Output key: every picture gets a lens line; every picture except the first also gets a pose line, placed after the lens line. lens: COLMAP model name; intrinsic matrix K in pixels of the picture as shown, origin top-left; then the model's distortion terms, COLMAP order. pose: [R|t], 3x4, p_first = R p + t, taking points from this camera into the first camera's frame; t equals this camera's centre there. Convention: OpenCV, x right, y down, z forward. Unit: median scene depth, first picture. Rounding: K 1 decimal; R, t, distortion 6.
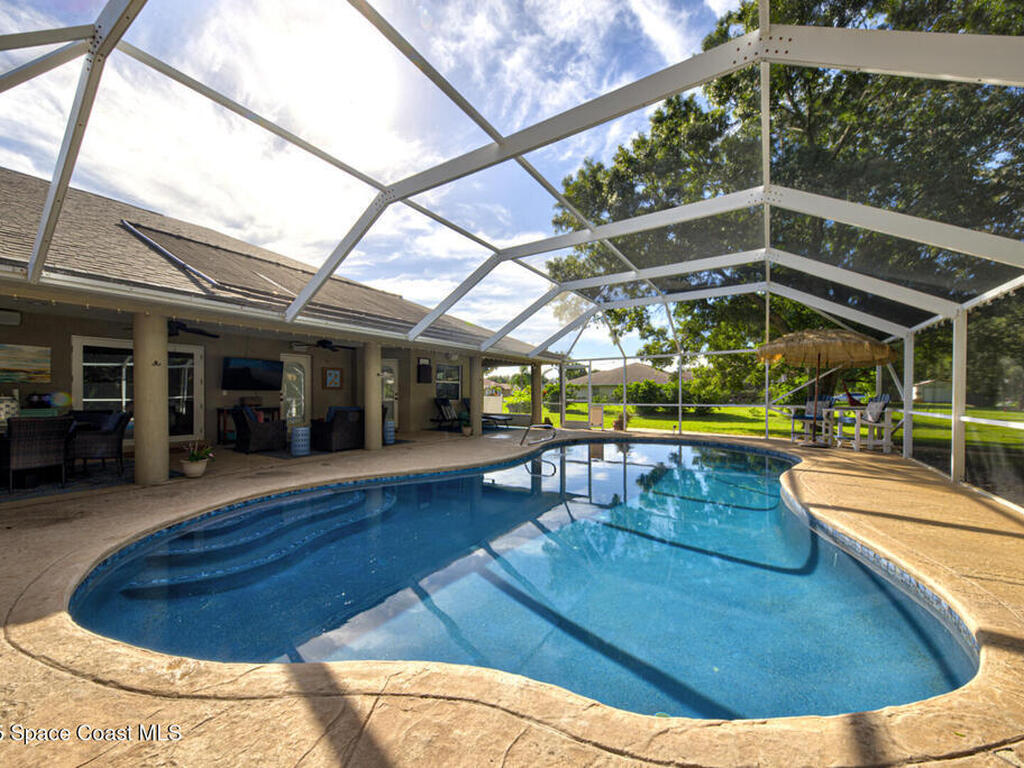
lens RADIAL K [[397.3, 0, 515.1], [0, 397.3, 391.2], [0, 0, 1]] dist [-0.001885, -0.000146]
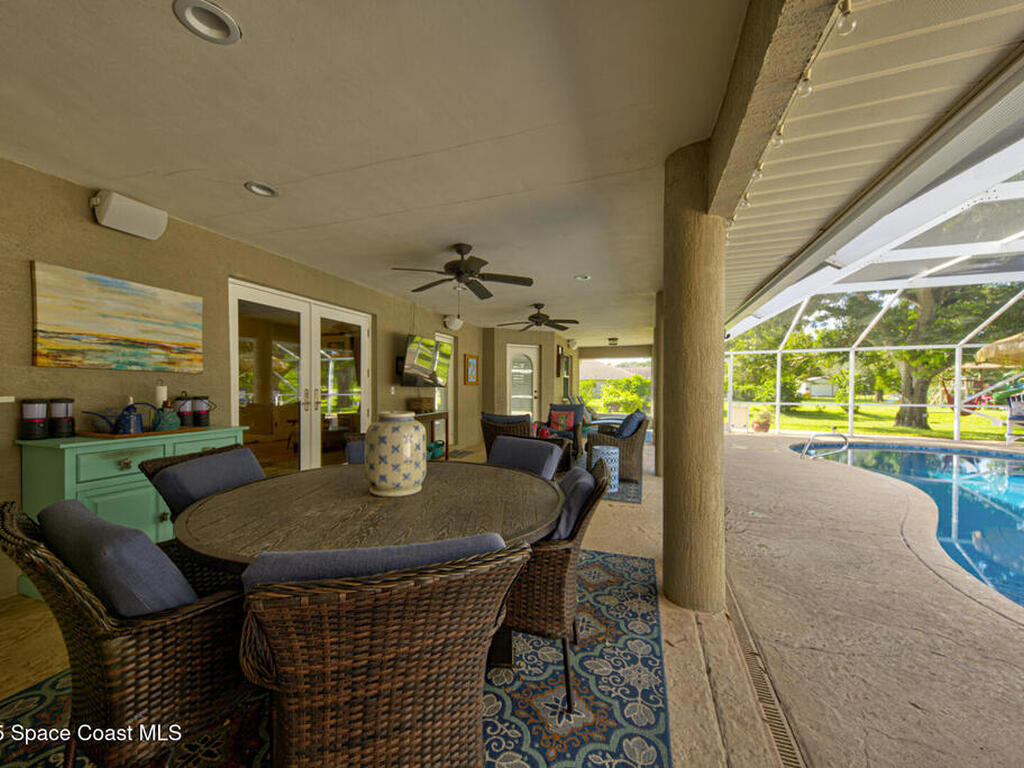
lens RADIAL K [[397.3, 0, 509.8], [0, 397.3, 388.7], [0, 0, 1]] dist [-0.001885, -0.000146]
pose [[0.973908, 0.000199, 0.226944, -0.924417], [-0.001329, 0.999987, 0.004826, -0.004321], [-0.226940, -0.005001, 0.973896, 0.455926]]
